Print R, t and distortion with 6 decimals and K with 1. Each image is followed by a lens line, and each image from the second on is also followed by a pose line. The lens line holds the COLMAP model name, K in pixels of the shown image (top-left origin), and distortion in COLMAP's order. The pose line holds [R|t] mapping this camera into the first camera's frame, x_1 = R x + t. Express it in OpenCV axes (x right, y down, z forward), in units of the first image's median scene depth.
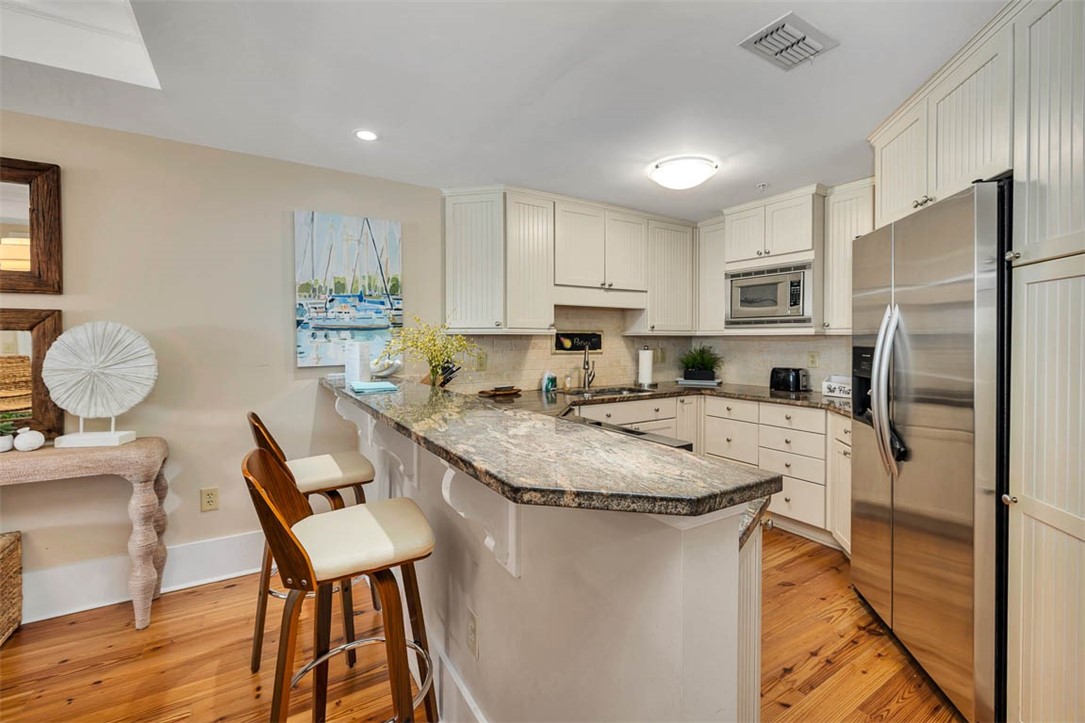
lens RADIAL K [[465.7, 0, 544.4], [0, 465.7, 328.8], [0, 0, 1]] dist [-0.000645, -0.000119]
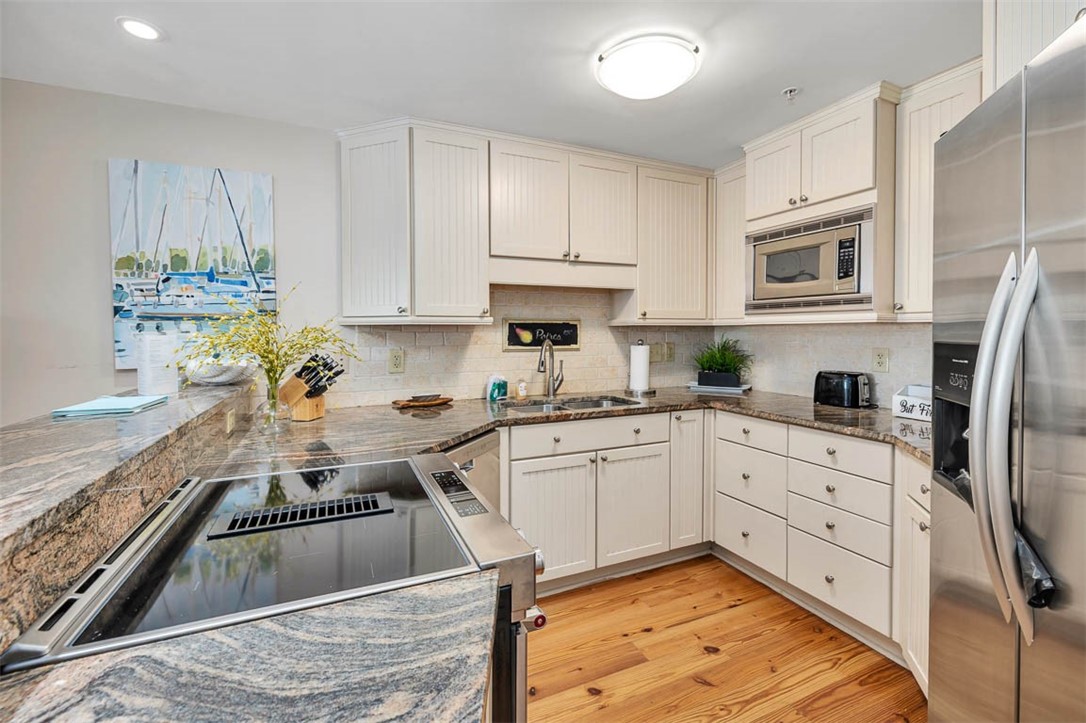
lens RADIAL K [[473.5, 0, 543.3], [0, 473.5, 327.6], [0, 0, 1]] dist [-0.001064, -0.000086]
pose [[0.990555, -0.004811, -0.137031, 0.207588], [0.006727, 0.999886, 0.013524, 0.007690], [0.136950, -0.014318, 0.990474, 0.284638]]
